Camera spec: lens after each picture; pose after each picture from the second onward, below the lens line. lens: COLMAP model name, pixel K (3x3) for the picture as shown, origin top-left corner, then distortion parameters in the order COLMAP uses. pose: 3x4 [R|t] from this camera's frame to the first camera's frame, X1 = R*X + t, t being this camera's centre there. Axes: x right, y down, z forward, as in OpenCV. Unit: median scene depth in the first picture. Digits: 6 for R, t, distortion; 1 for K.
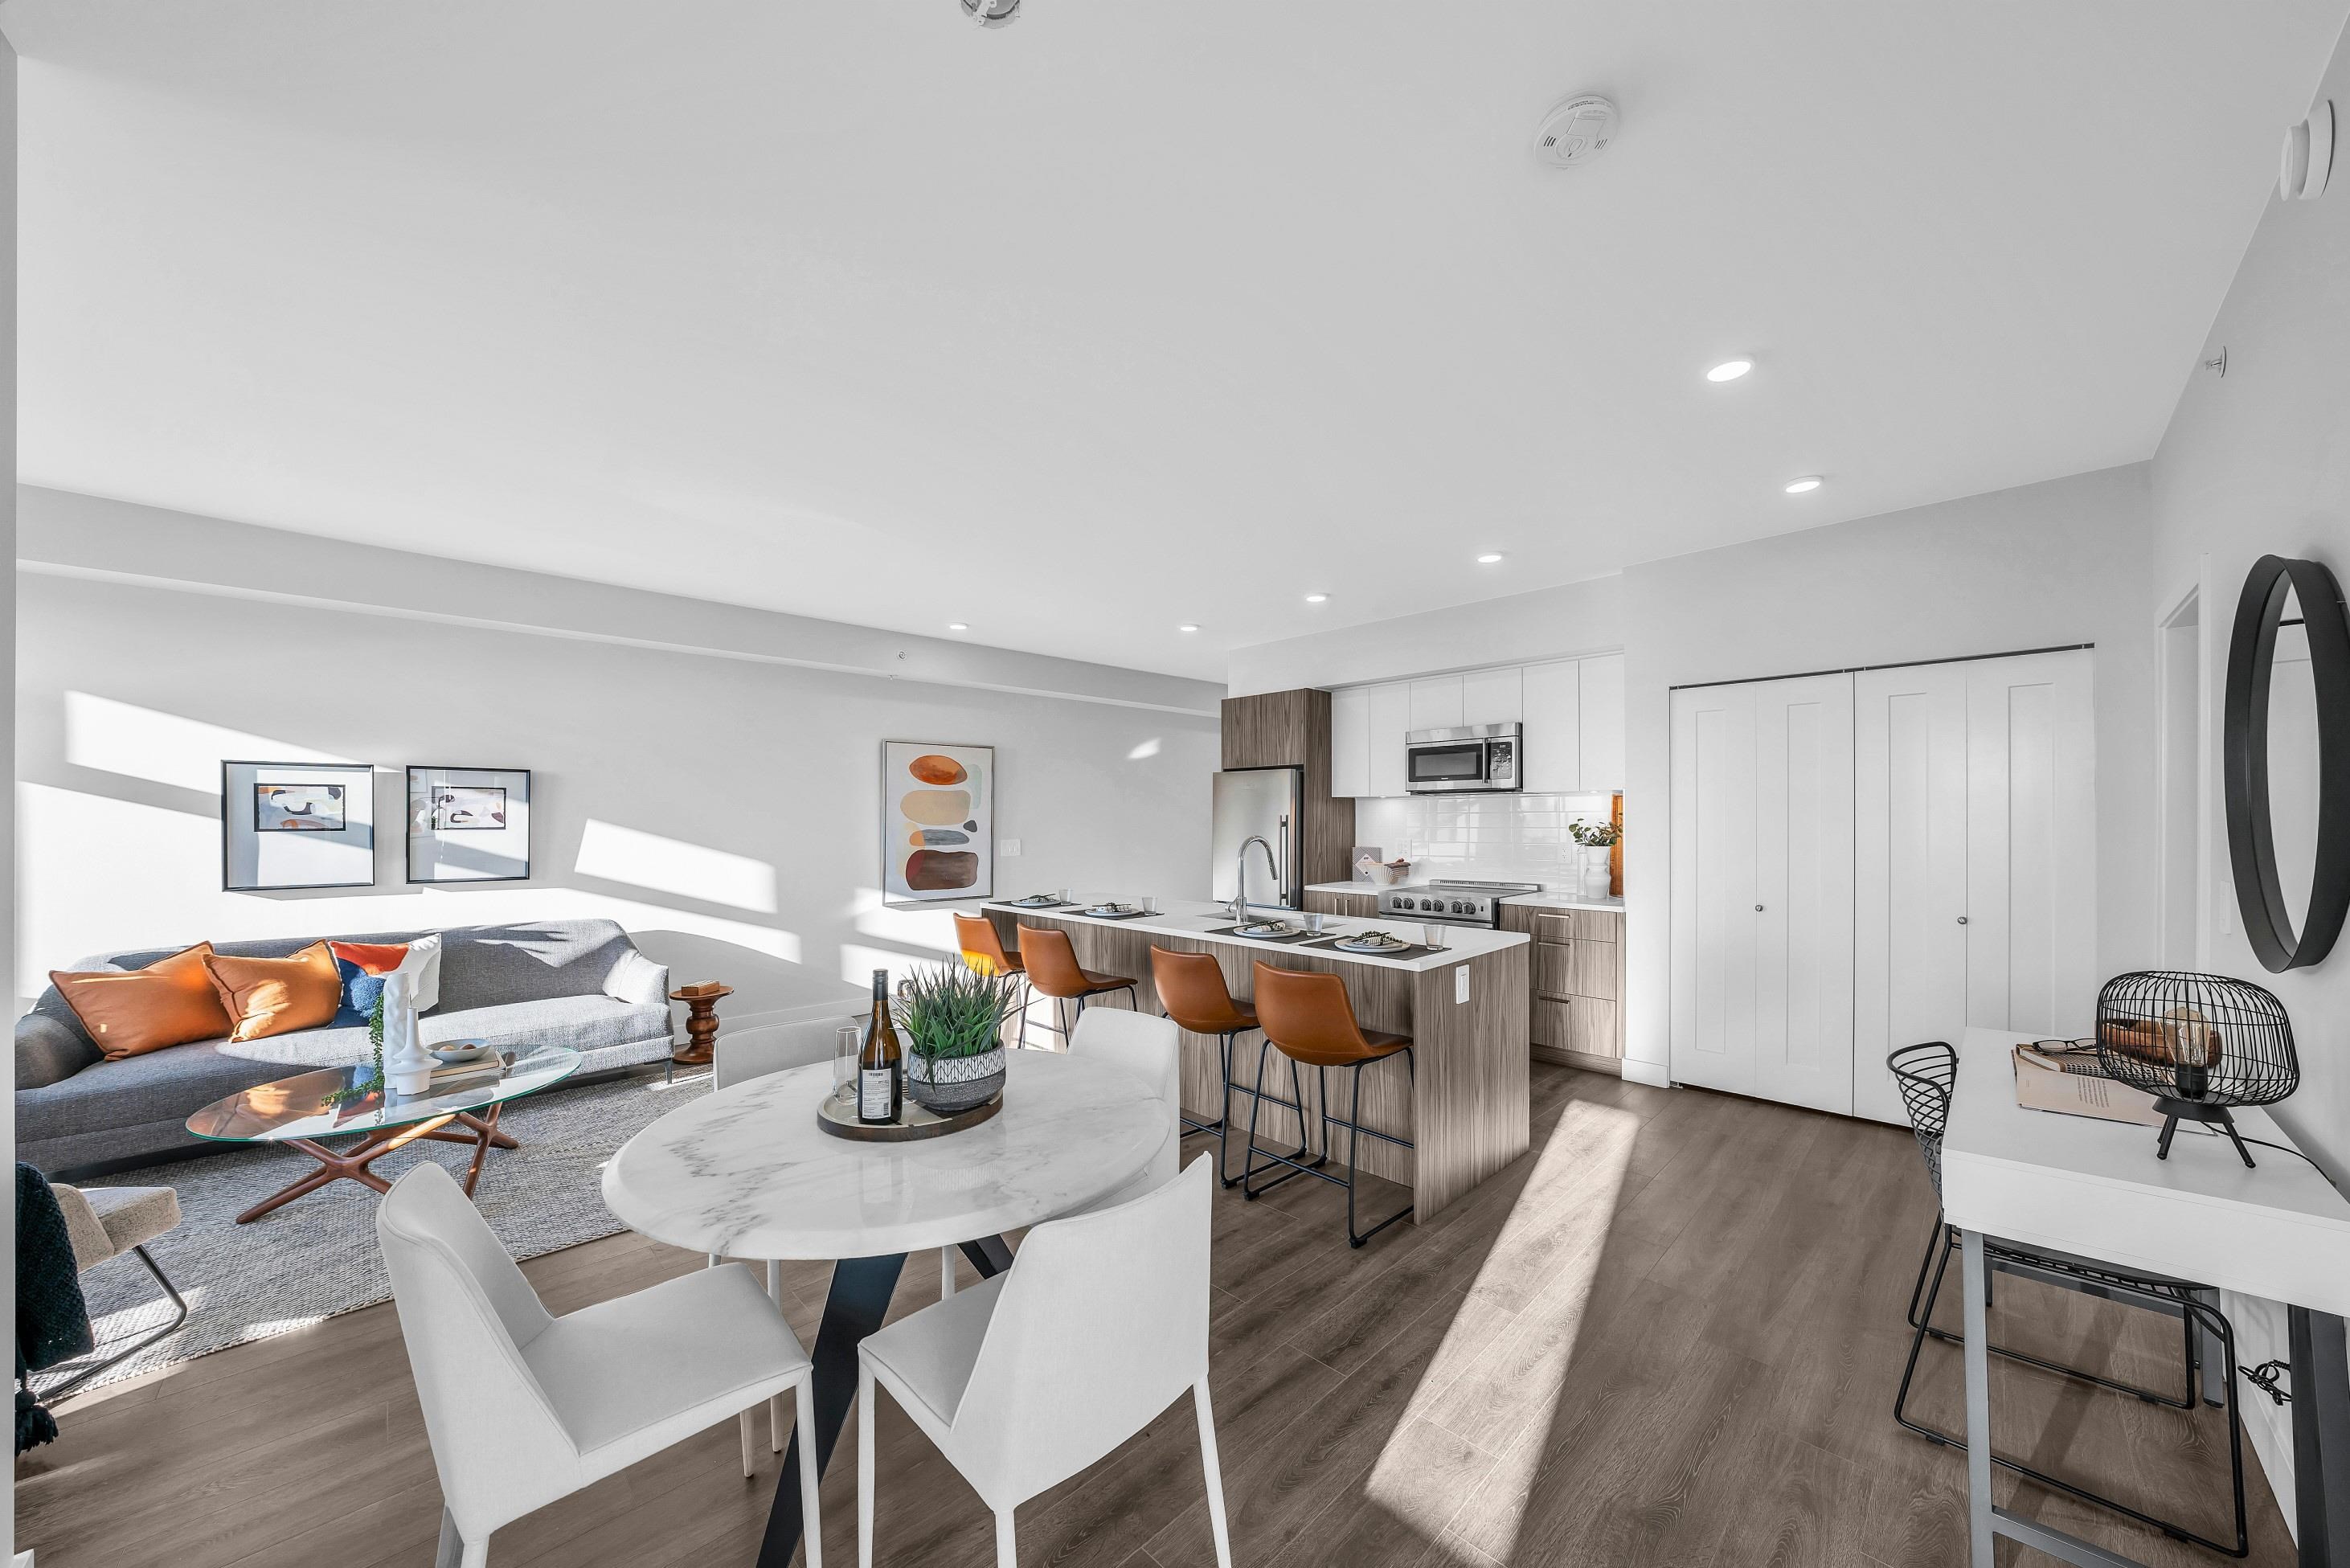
lens RADIAL K [[827.2, 0, 1188.9], [0, 827.2, 824.0], [0, 0, 1]] dist [-0.030175, 0.011023]
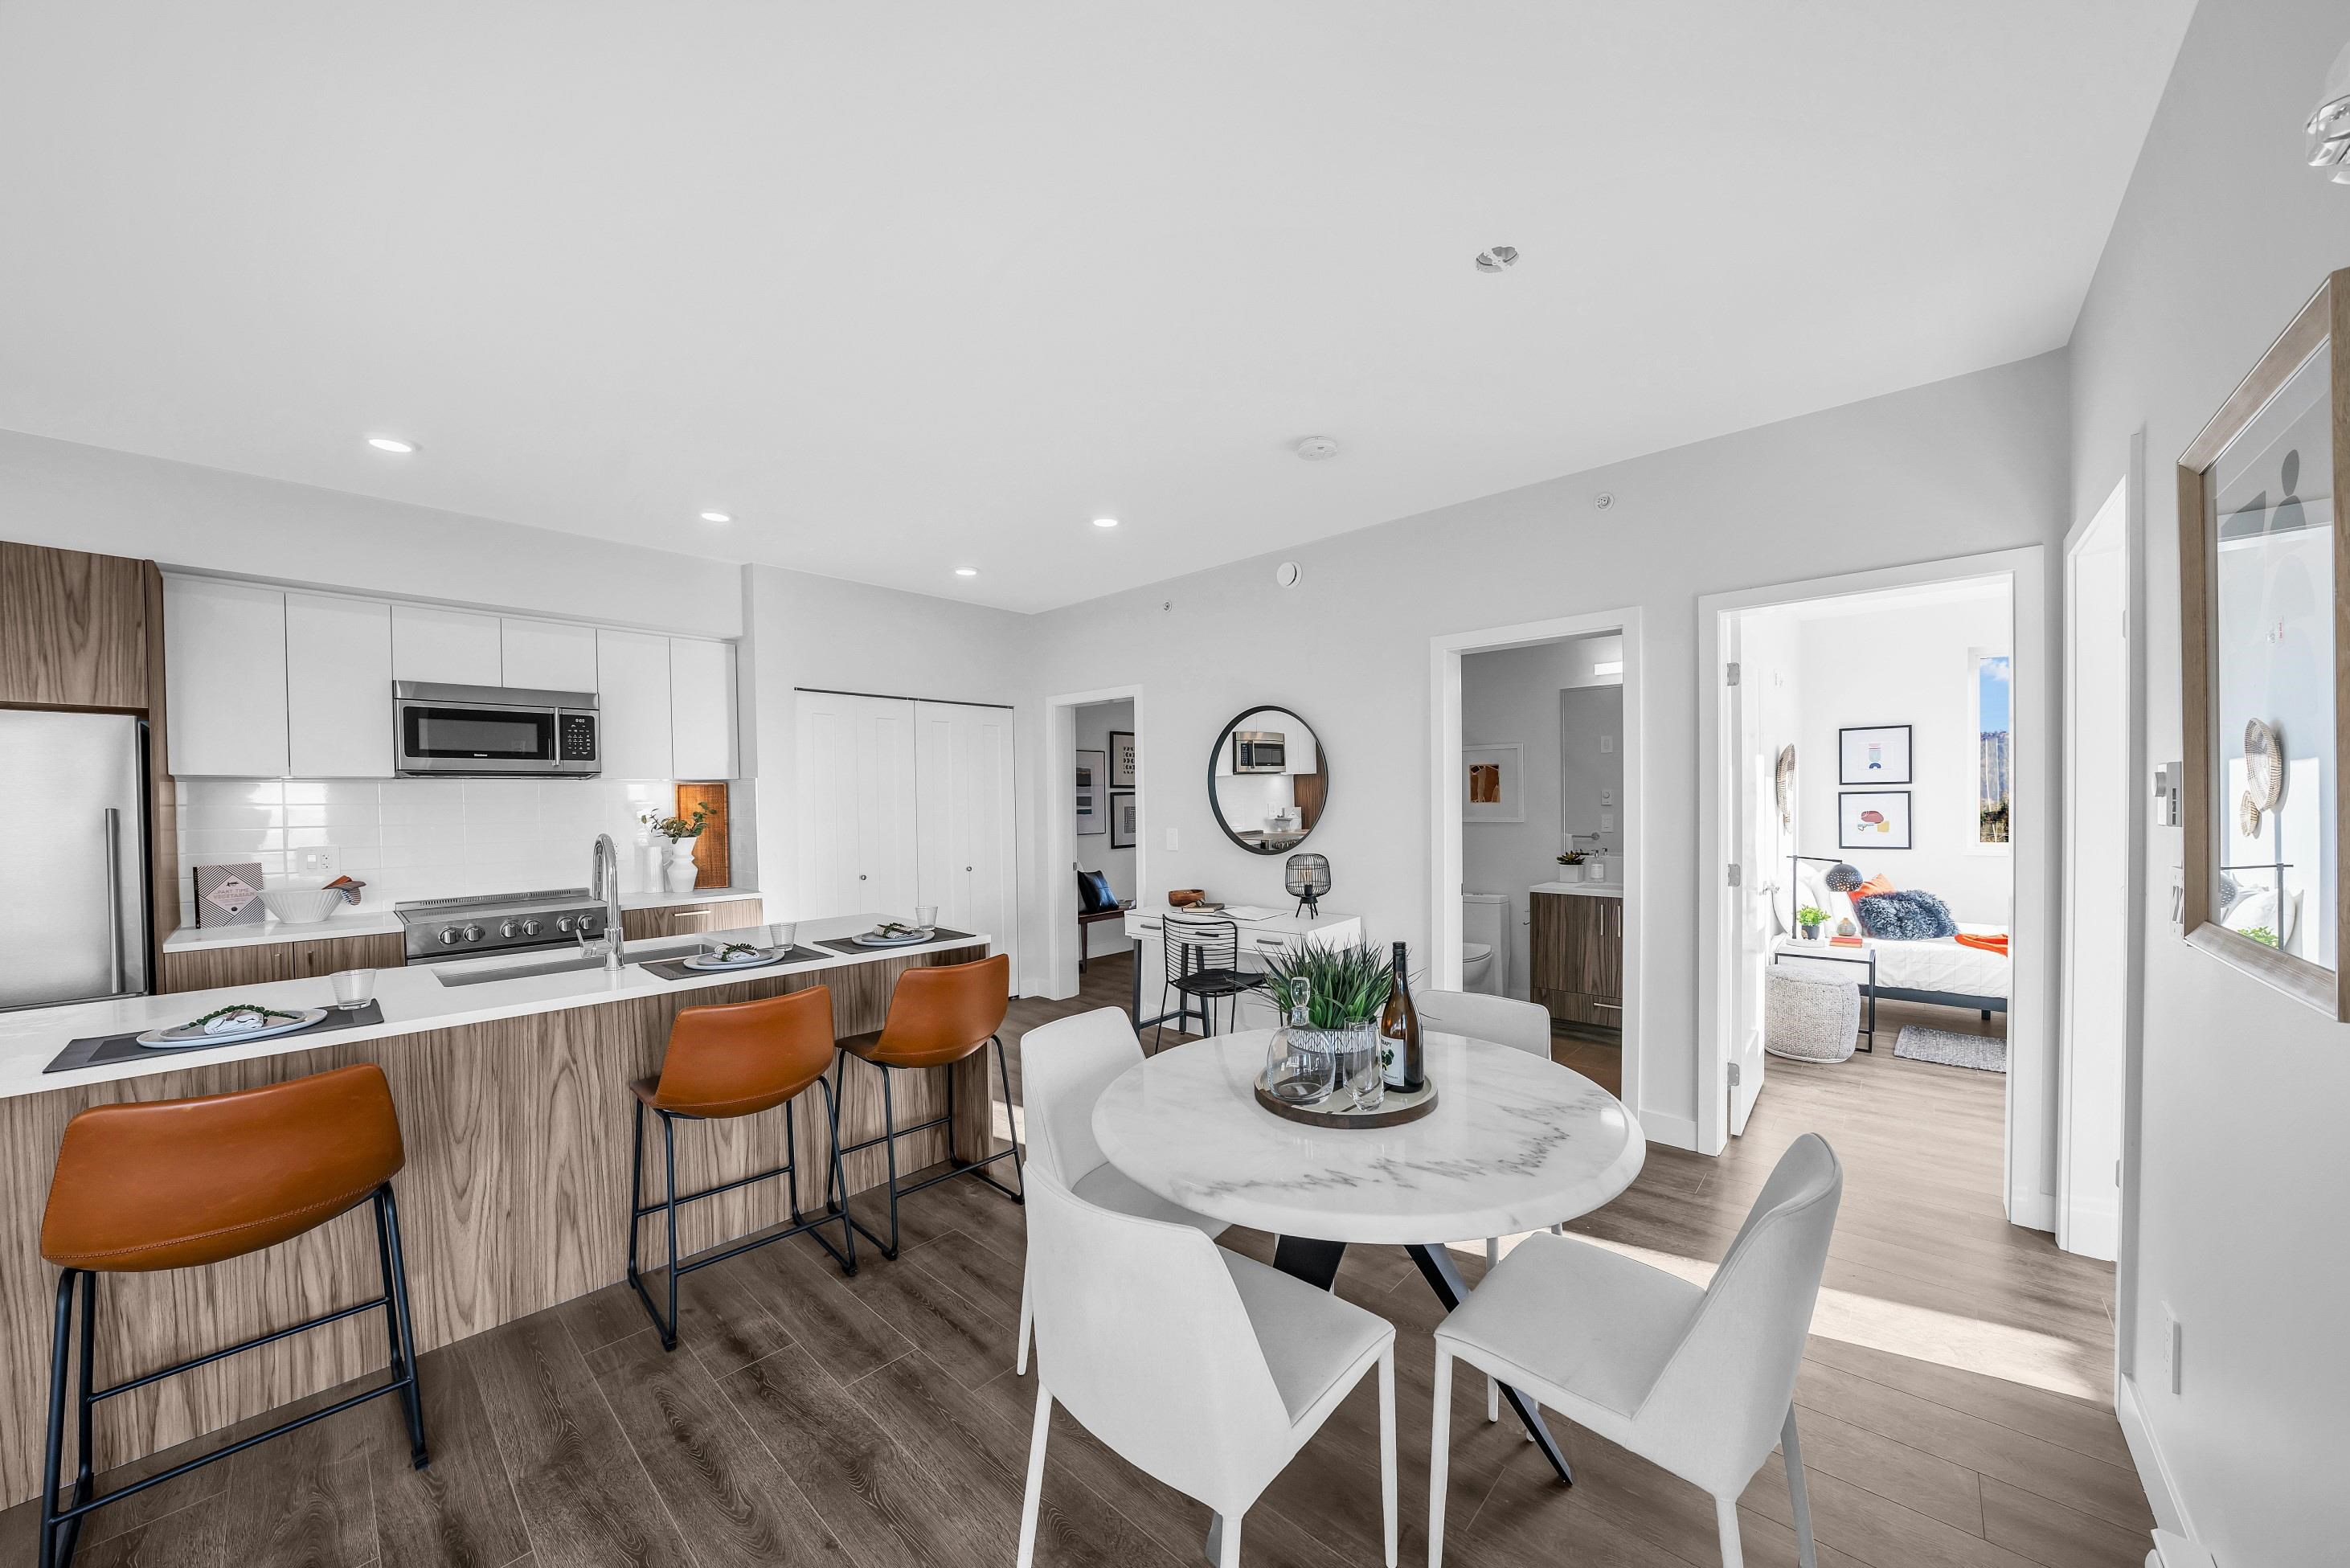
lens RADIAL K [[815.5, 0, 1200.6], [0, 815.5, 817.1], [0, 0, 1]] dist [-0.010065, 0.000003]
pose [[-0.068903, -0.015309, 0.997506, -0.532001], [0.020753, 0.999644, 0.016775, 0.000492], [-0.997407, 0.021857, -0.068561, 0.510747]]
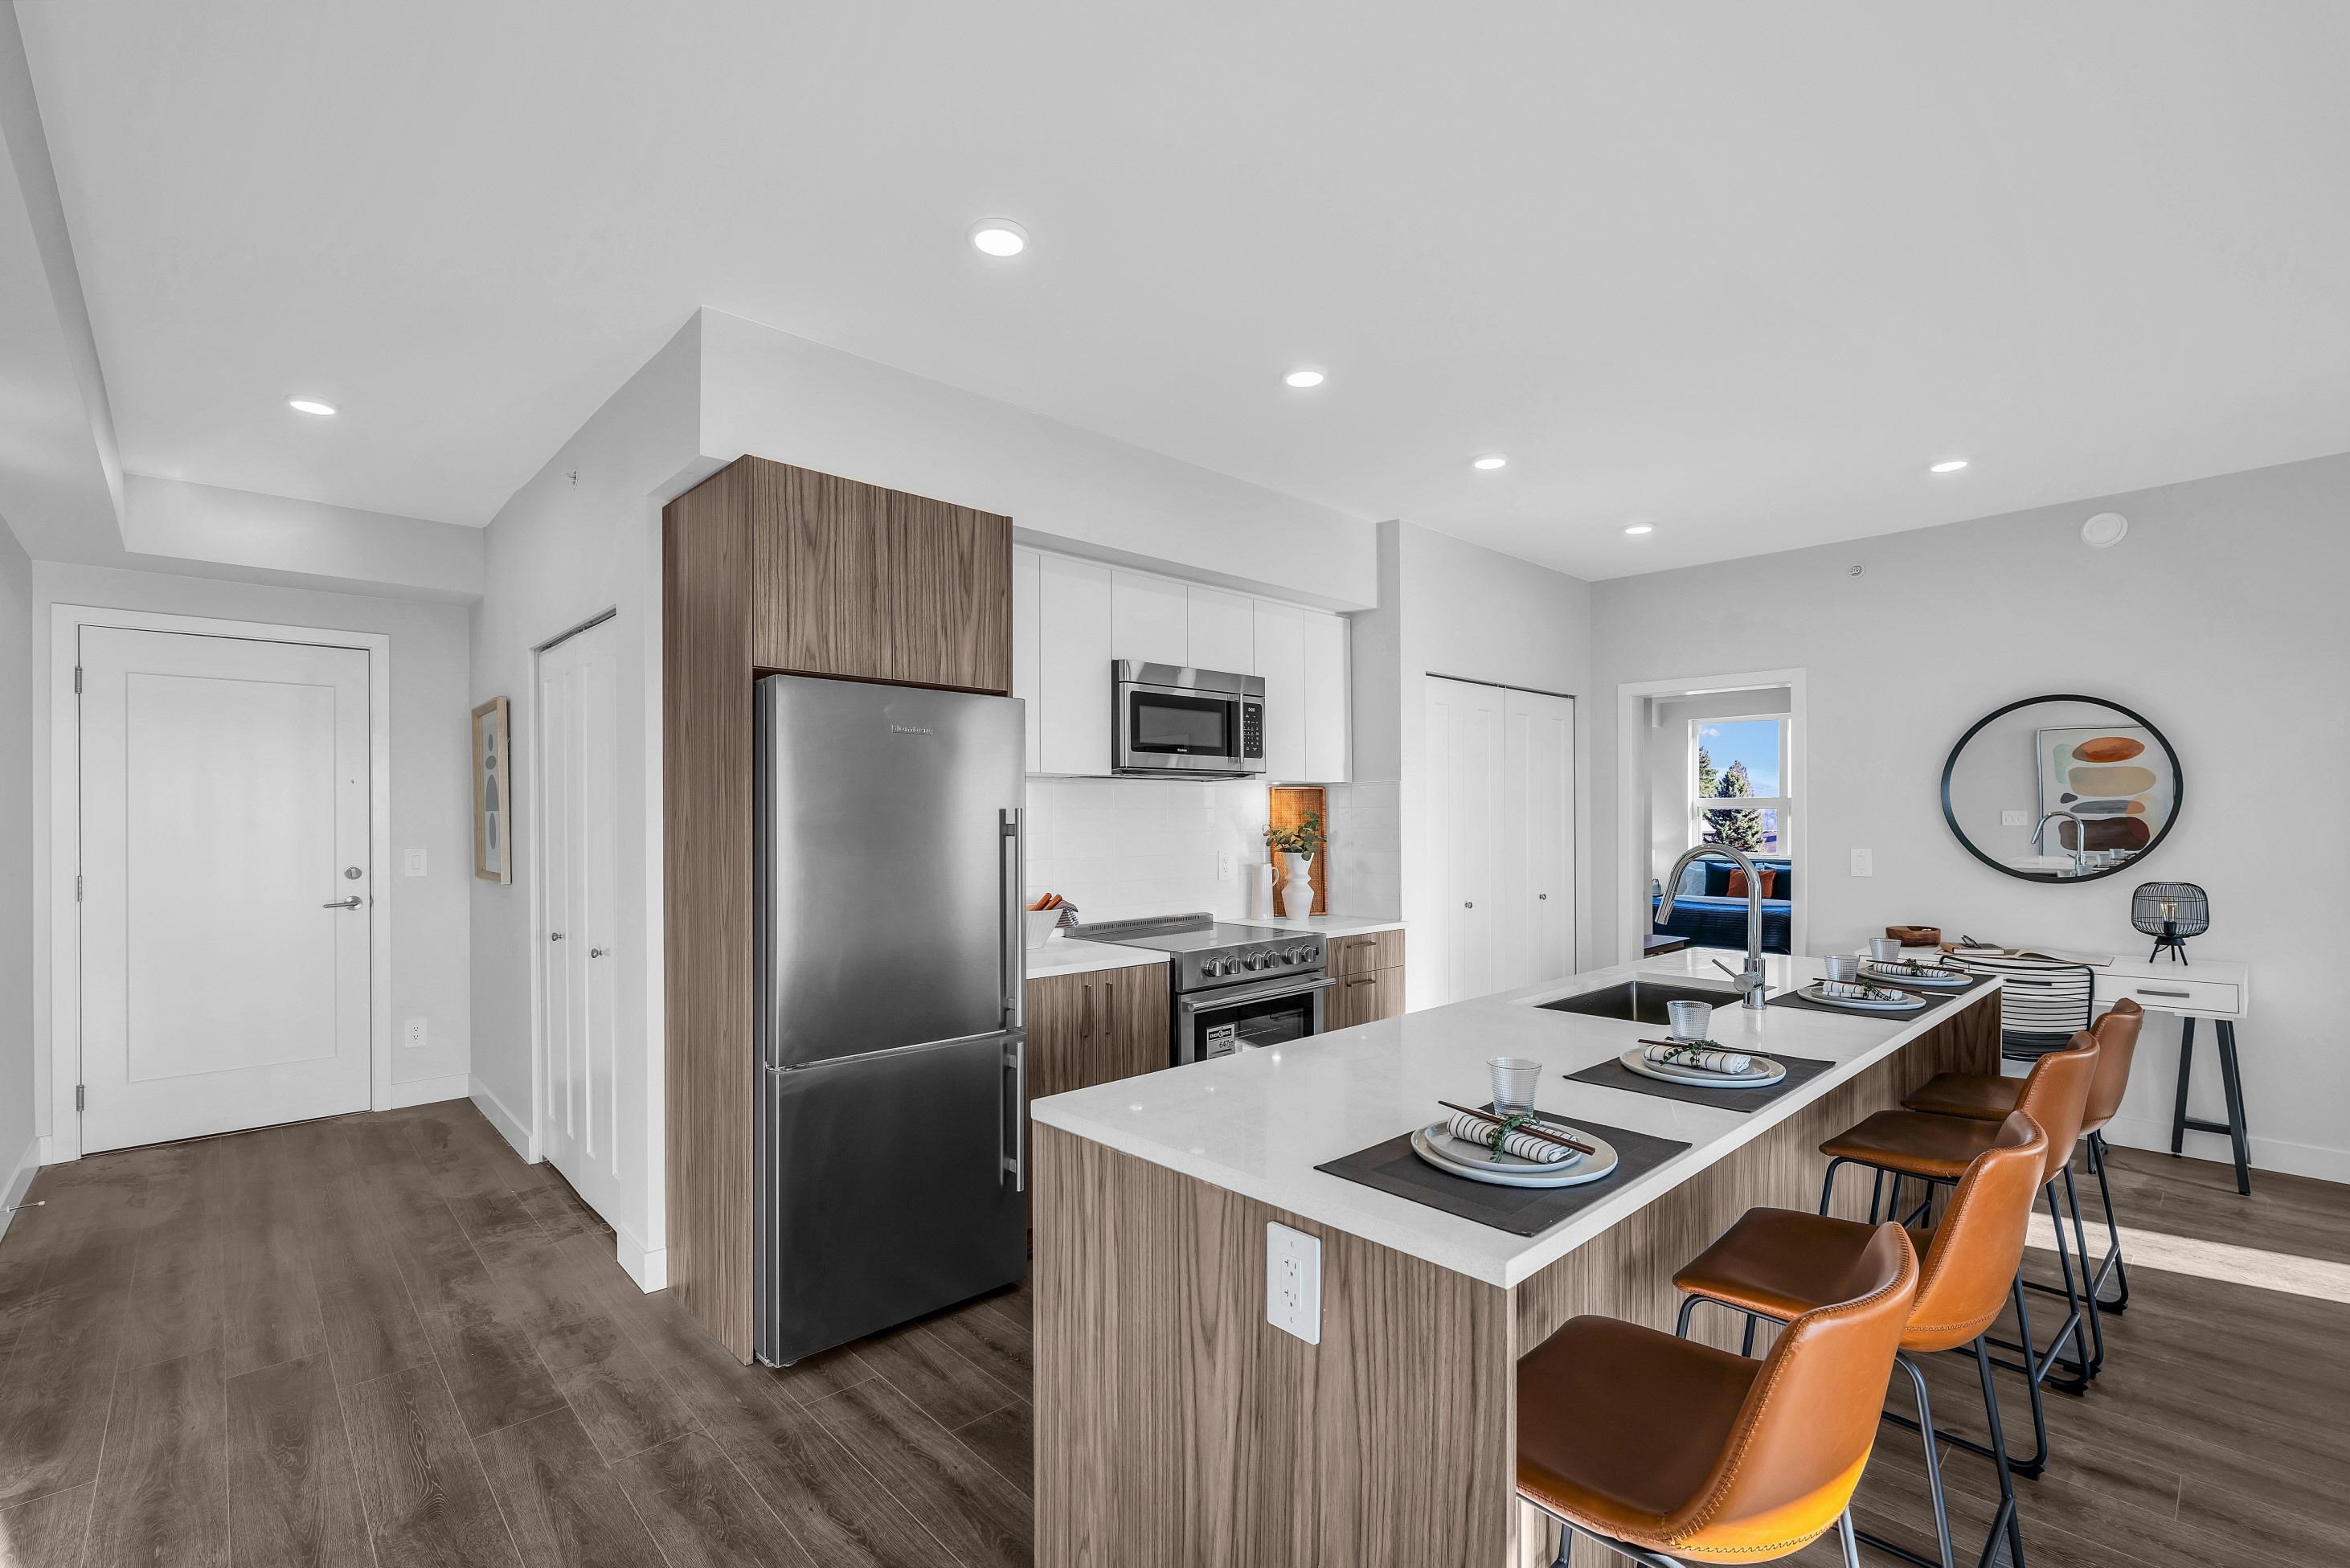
lens RADIAL K [[1030.9, 0, 1219.7], [0, 1030.9, 826.3], [0, 0, 1]] dist [-0.002118, -0.000095]
pose [[-0.003616, -0.001514, 0.999992, -0.534709], [0.011232, 0.999936, 0.001555, -0.001120], [-0.999930, 0.011238, -0.003599, 1.192345]]
